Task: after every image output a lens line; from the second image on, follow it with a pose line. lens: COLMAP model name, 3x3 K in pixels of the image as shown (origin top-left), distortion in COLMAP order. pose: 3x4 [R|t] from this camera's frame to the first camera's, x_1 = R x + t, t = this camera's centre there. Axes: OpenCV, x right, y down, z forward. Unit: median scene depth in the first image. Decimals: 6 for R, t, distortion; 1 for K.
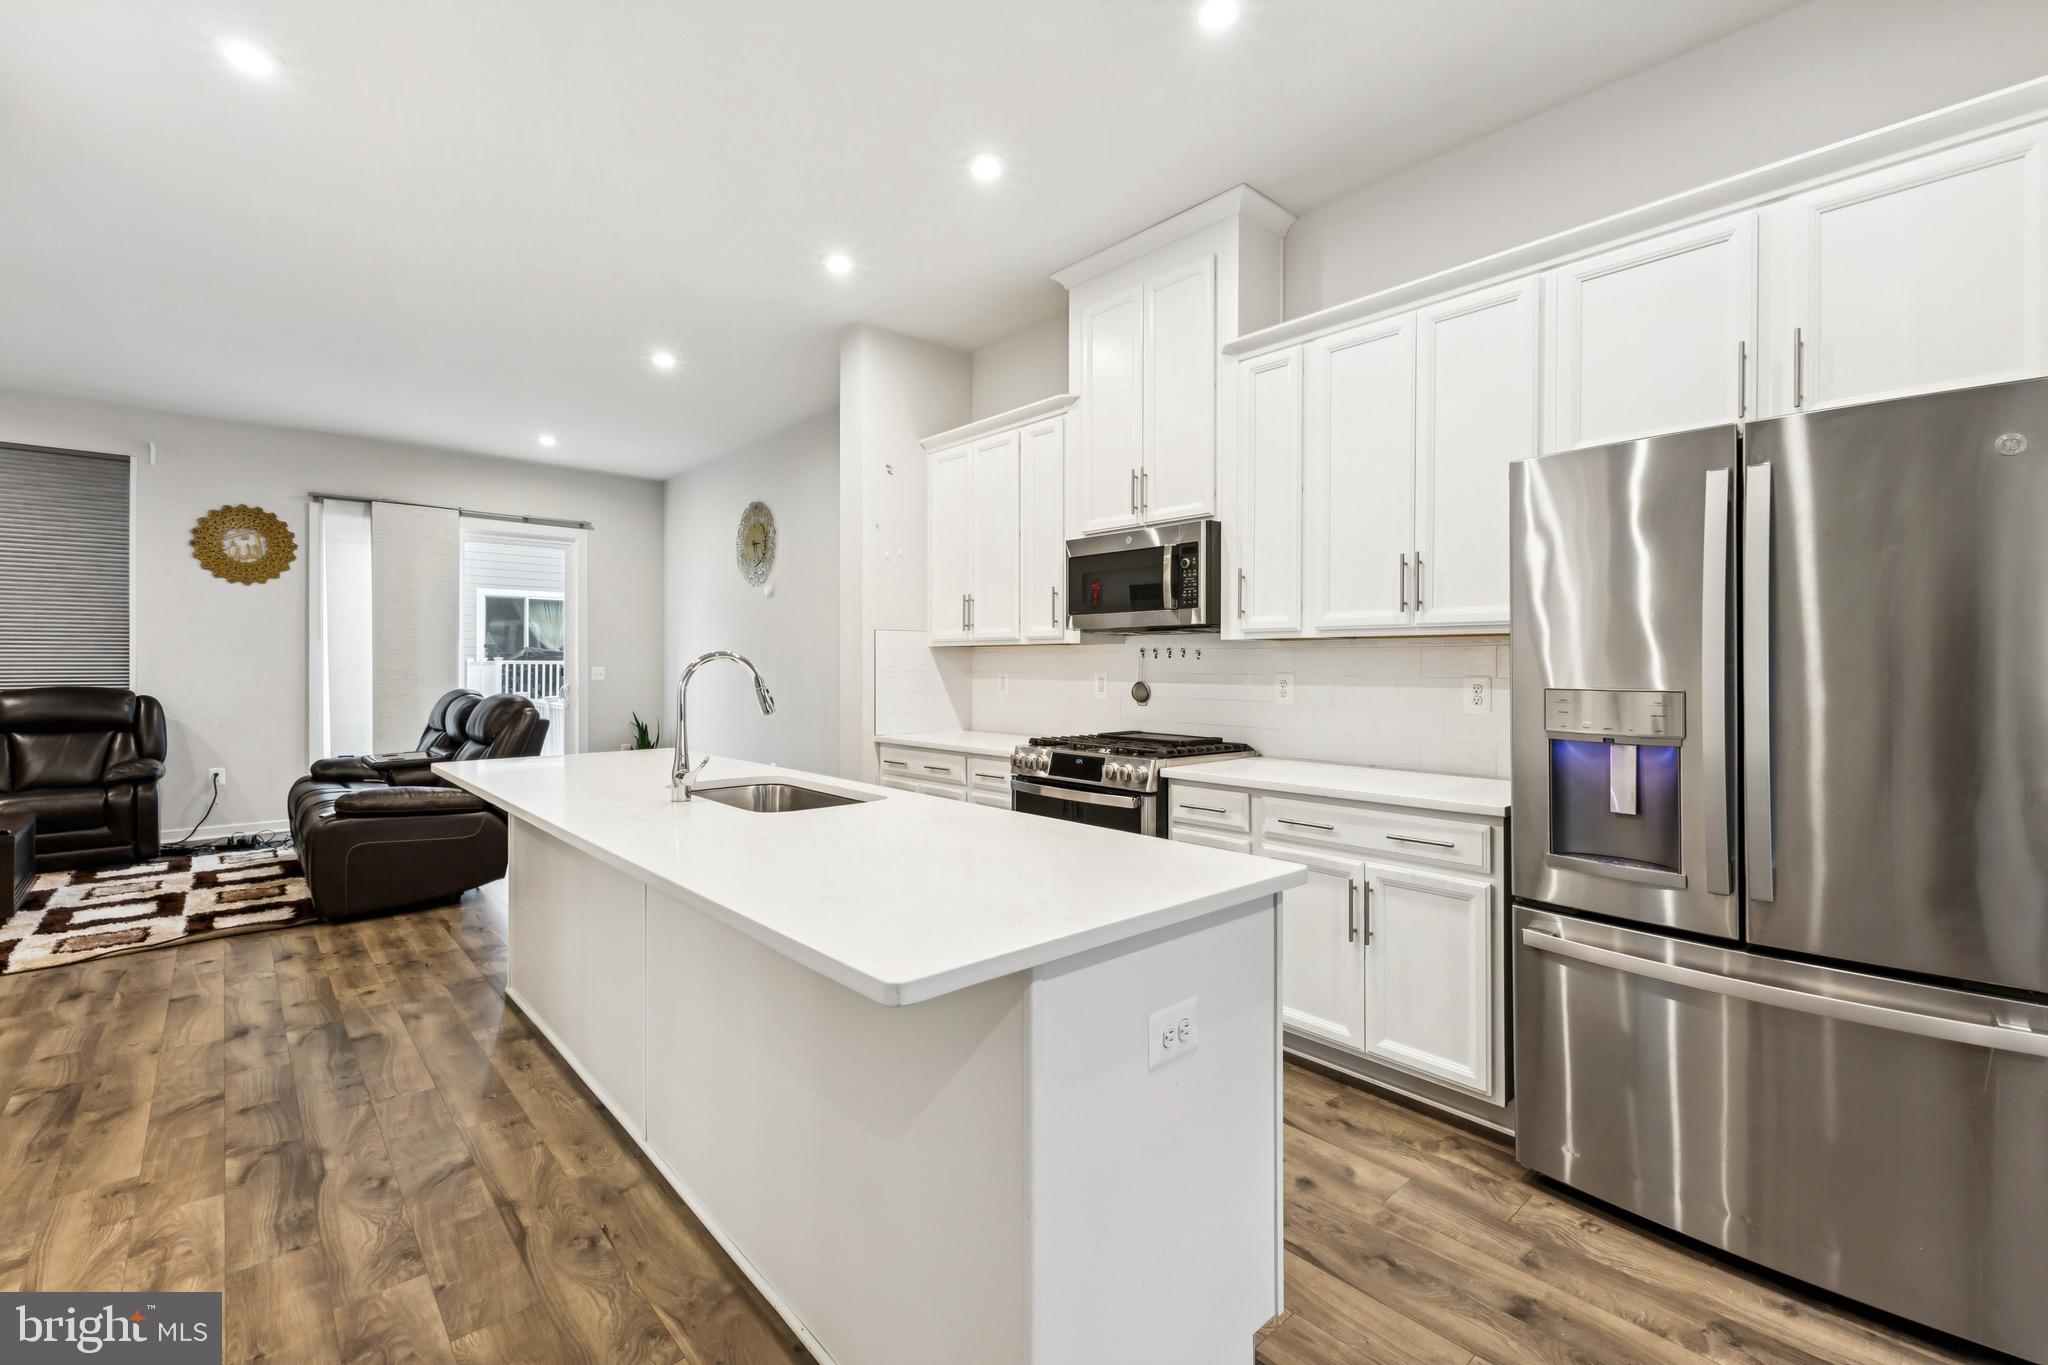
lens RADIAL K [[887.3, 0, 1022.2], [0, 887.3, 661.5], [0, 0, 1]] dist [0.010805, -0.000558]
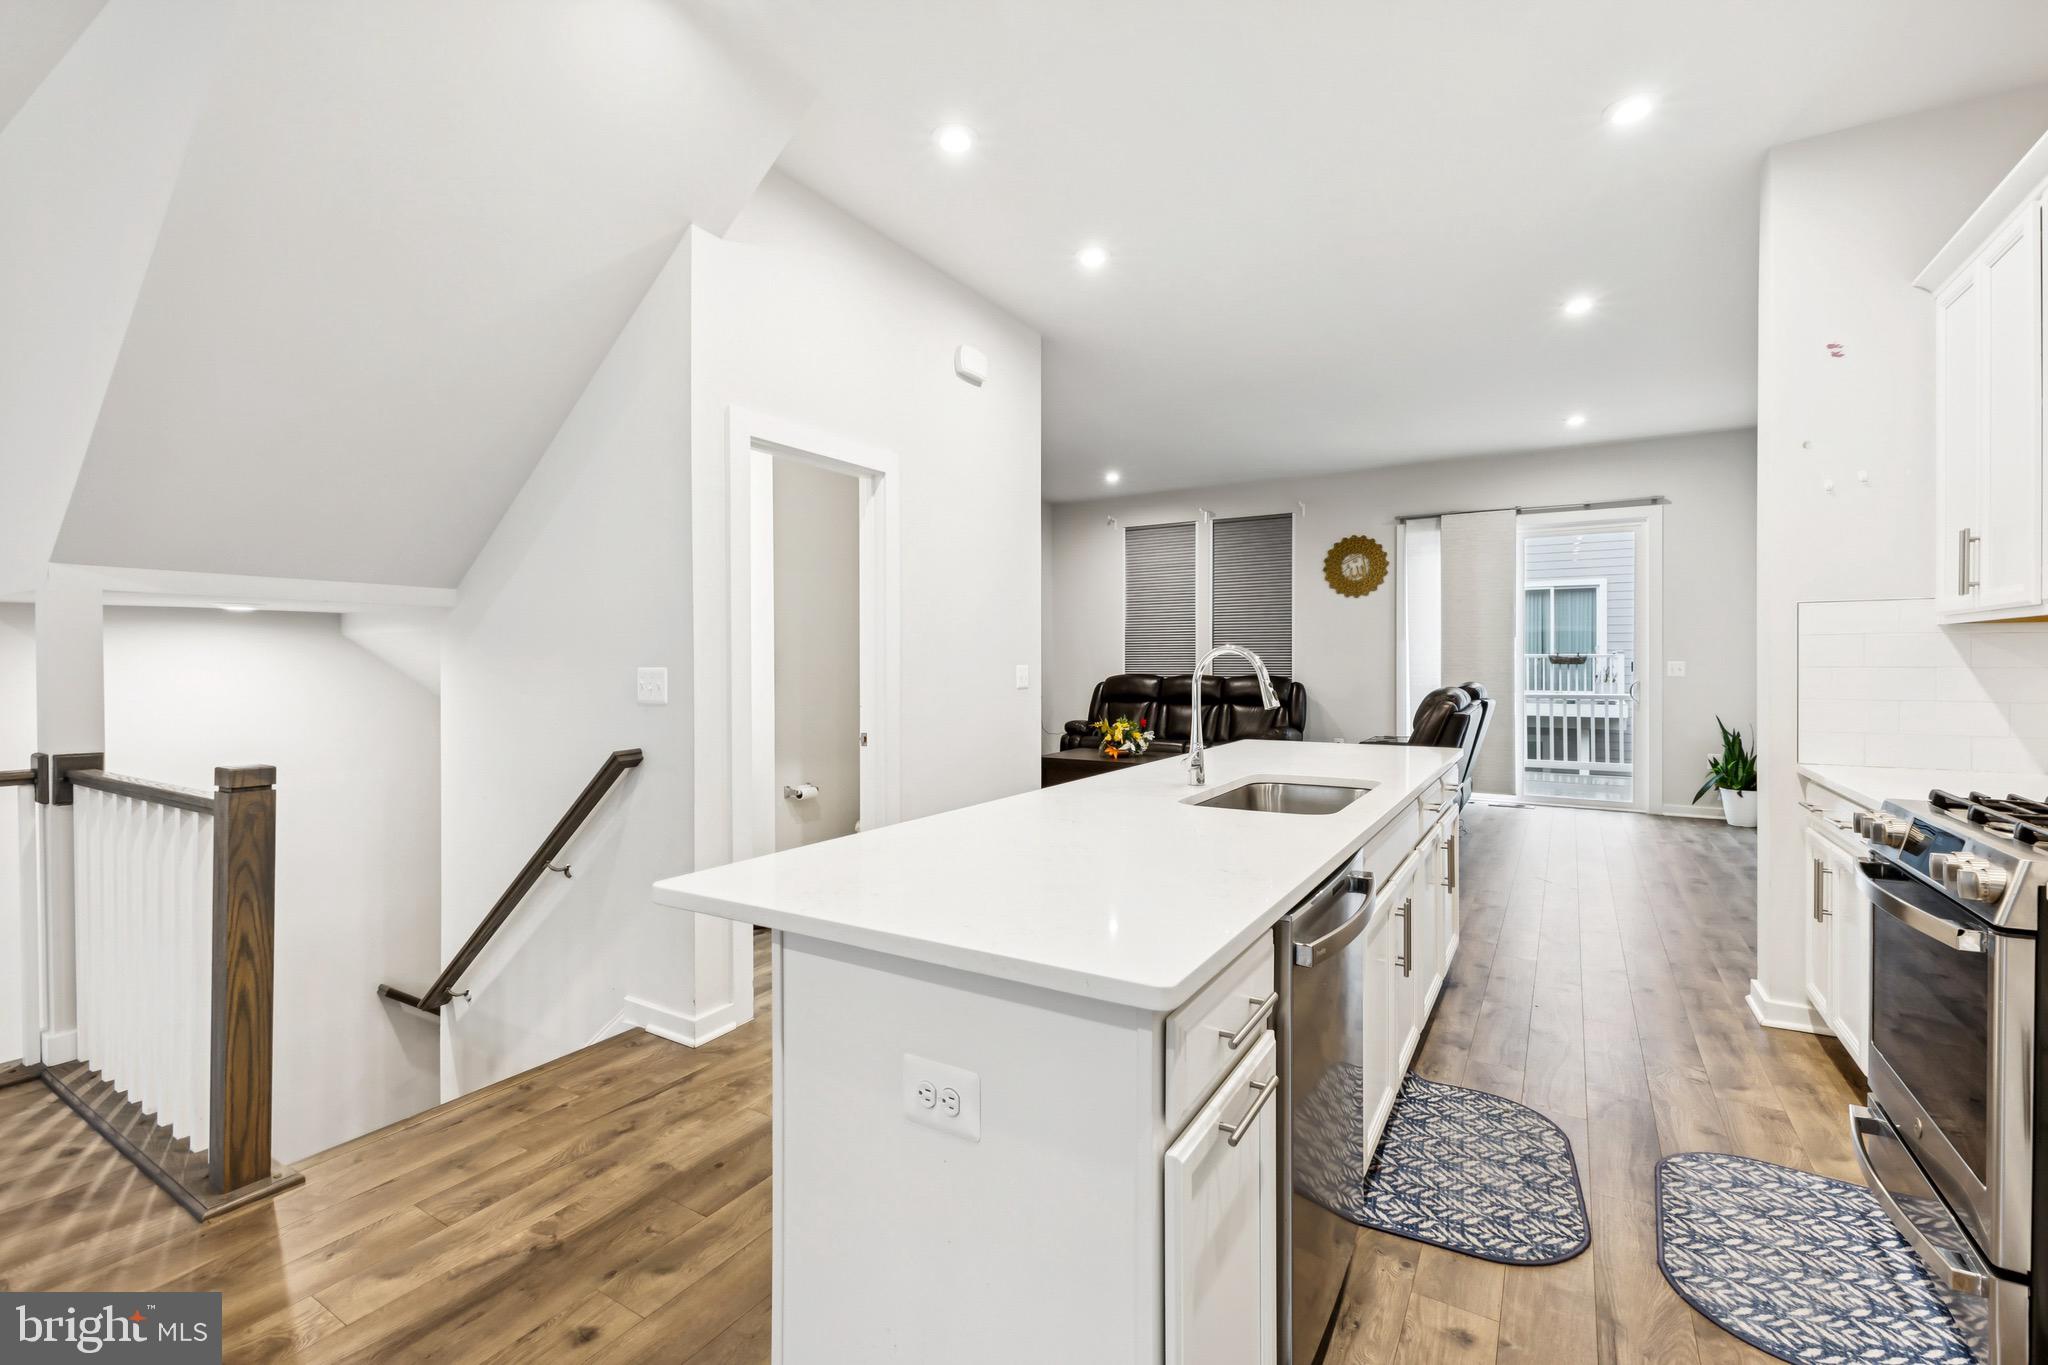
lens RADIAL K [[881.3, 0, 1025.4], [0, 881.3, 678.1], [0, 0, 1]] dist [0.009131, -0.000314]
pose [[0.288795, 0.016154, -0.957255, 0.352519], [0.007114, 0.999794, 0.019018, 0.003702], [0.957364, -0.012302, 0.288621, 0.302721]]
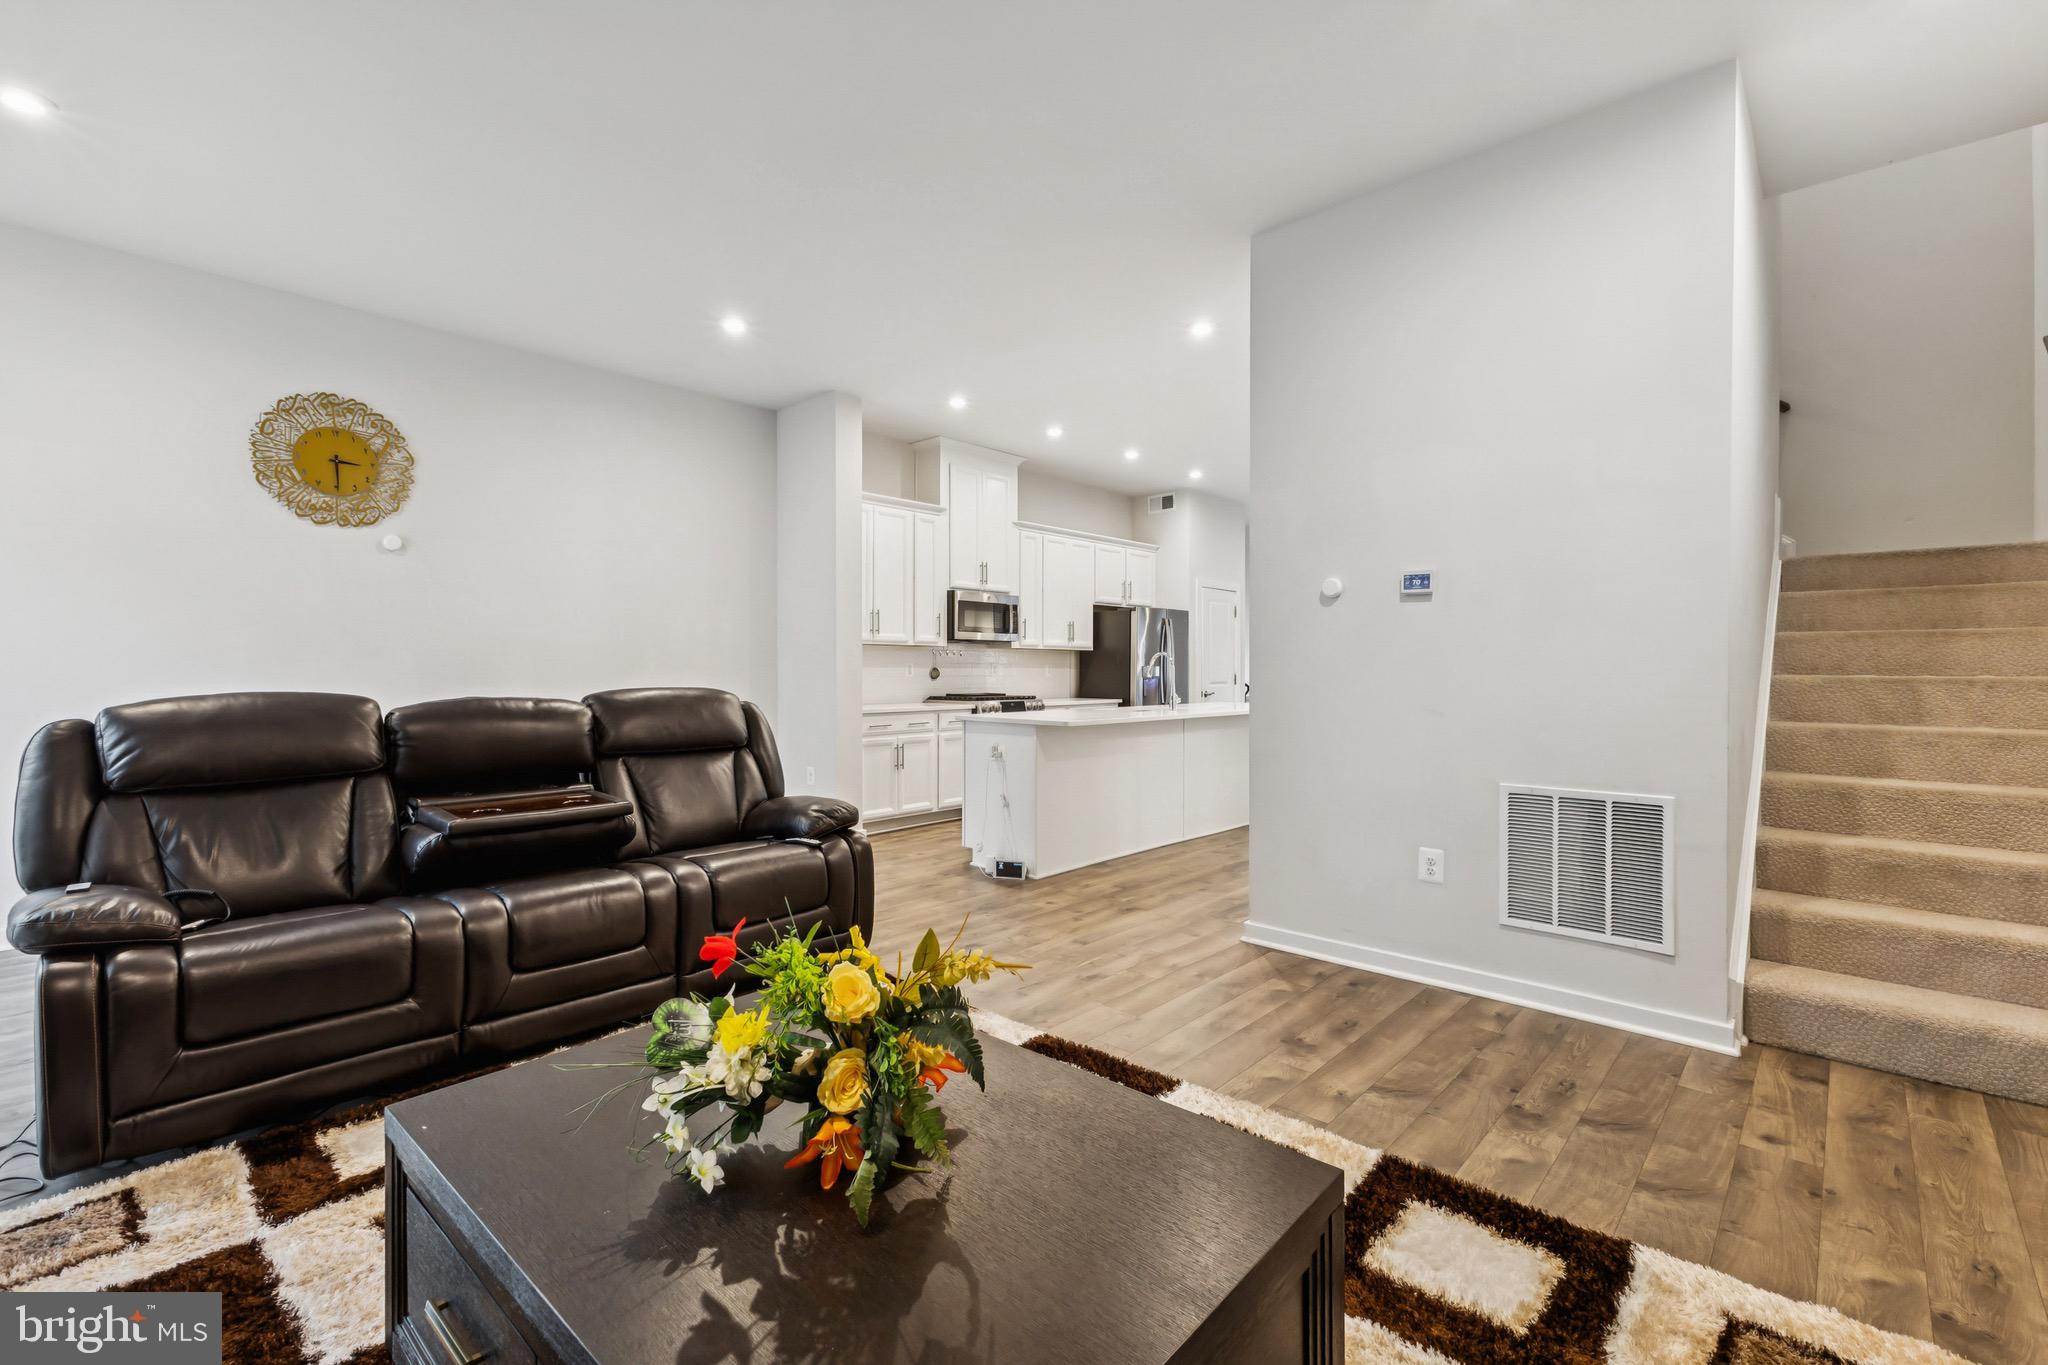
lens RADIAL K [[881.3, 0, 1025.4], [0, 881.3, 678.1], [0, 0, 1]] dist [0.009131, -0.000314]
pose [[-0.093203, -0.009748, 0.995599, -1.765671], [-0.005542, 0.999942, 0.009271, 0.027707], [-0.995632, -0.004654, -0.093252, 1.019701]]
